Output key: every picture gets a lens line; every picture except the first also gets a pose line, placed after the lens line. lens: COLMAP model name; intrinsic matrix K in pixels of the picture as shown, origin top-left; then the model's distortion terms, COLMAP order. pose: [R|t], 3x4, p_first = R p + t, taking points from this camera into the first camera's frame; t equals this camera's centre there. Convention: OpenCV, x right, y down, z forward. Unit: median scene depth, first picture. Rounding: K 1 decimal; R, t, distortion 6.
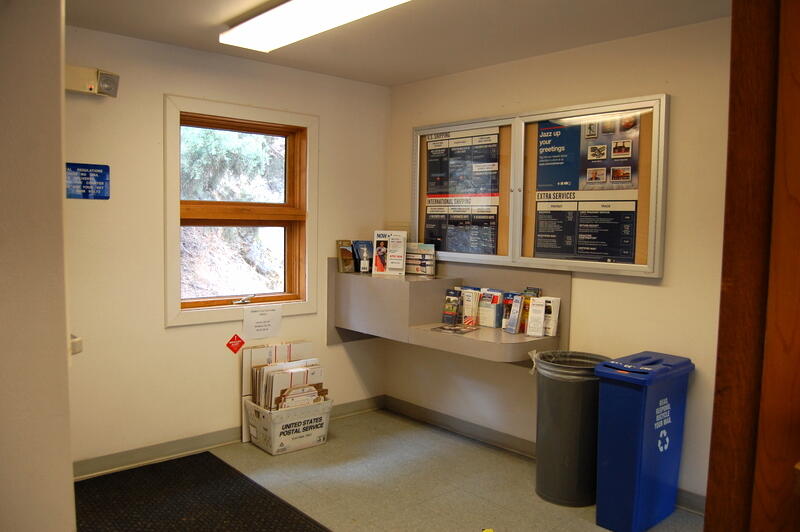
lens RADIAL K [[621.0, 0, 400.0], [0, 621.0, 266.0], [0, 0, 1]] dist [-0.081987, 0.003538]
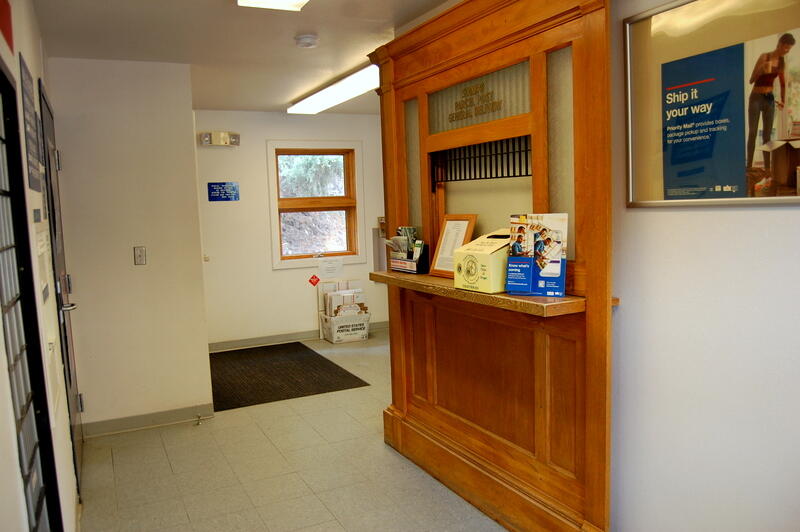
lens RADIAL K [[633.6, 0, 400.0], [0, 633.6, 266.0], [0, 0, 1]] dist [-0.072980, 0.005448]
pose [[0.957786, -0.024313, -0.286452, 0.462389], [0.032566, 0.999179, 0.024084, 0.051543], [0.285631, -0.032396, 0.957792, -0.609092]]
